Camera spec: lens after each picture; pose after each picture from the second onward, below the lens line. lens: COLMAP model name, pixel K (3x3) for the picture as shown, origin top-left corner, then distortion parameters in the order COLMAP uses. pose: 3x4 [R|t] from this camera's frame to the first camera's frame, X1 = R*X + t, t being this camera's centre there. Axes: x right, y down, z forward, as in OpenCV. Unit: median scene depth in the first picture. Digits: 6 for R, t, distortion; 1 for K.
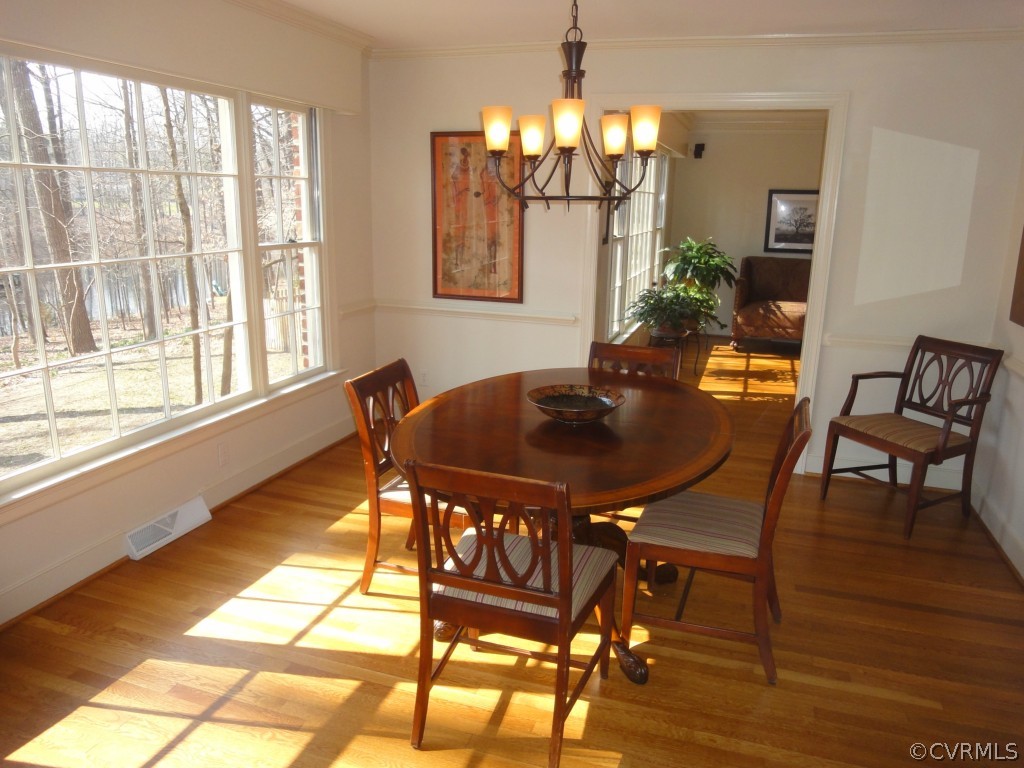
lens RADIAL K [[736.2, 0, 511.2], [0, 736.2, 380.5], [0, 0, 1]] dist [-0.045982, 0.002266]
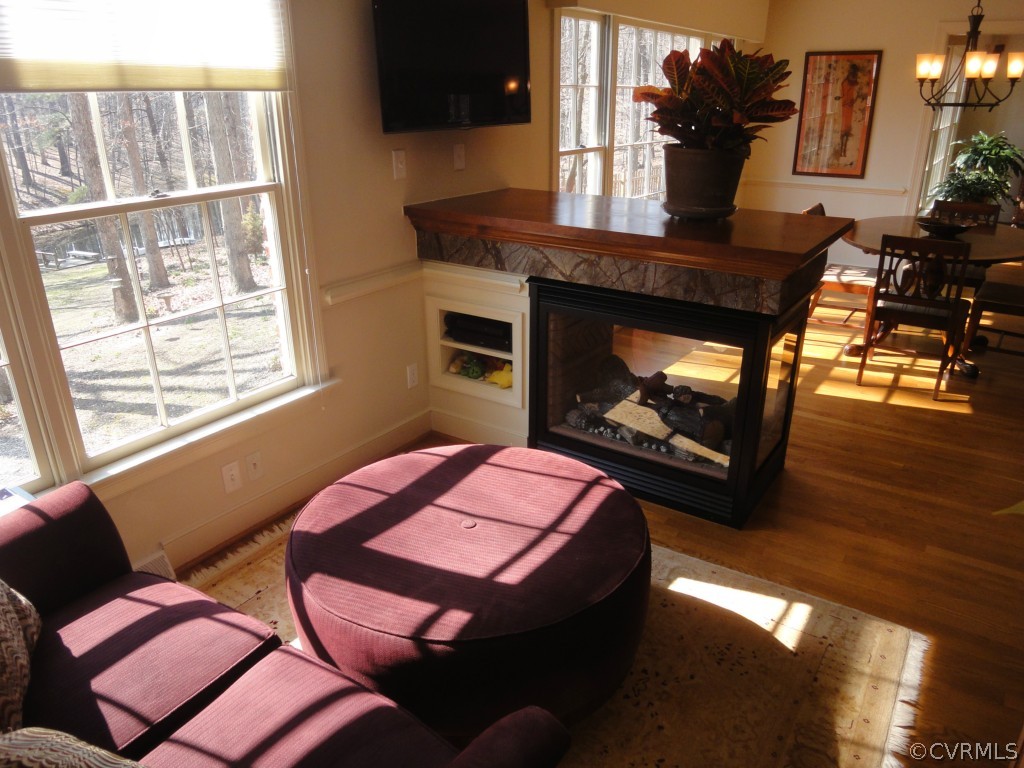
lens RADIAL K [[736.2, 0, 513.5], [0, 736.2, 386.1], [0, 0, 1]] dist [-0.045982, 0.002266]
pose [[0.962355, 0.070894, -0.262386, -0.233468], [-0.035260, 0.989789, 0.138108, 0.116456], [0.269498, -0.123657, 0.955029, -0.533431]]
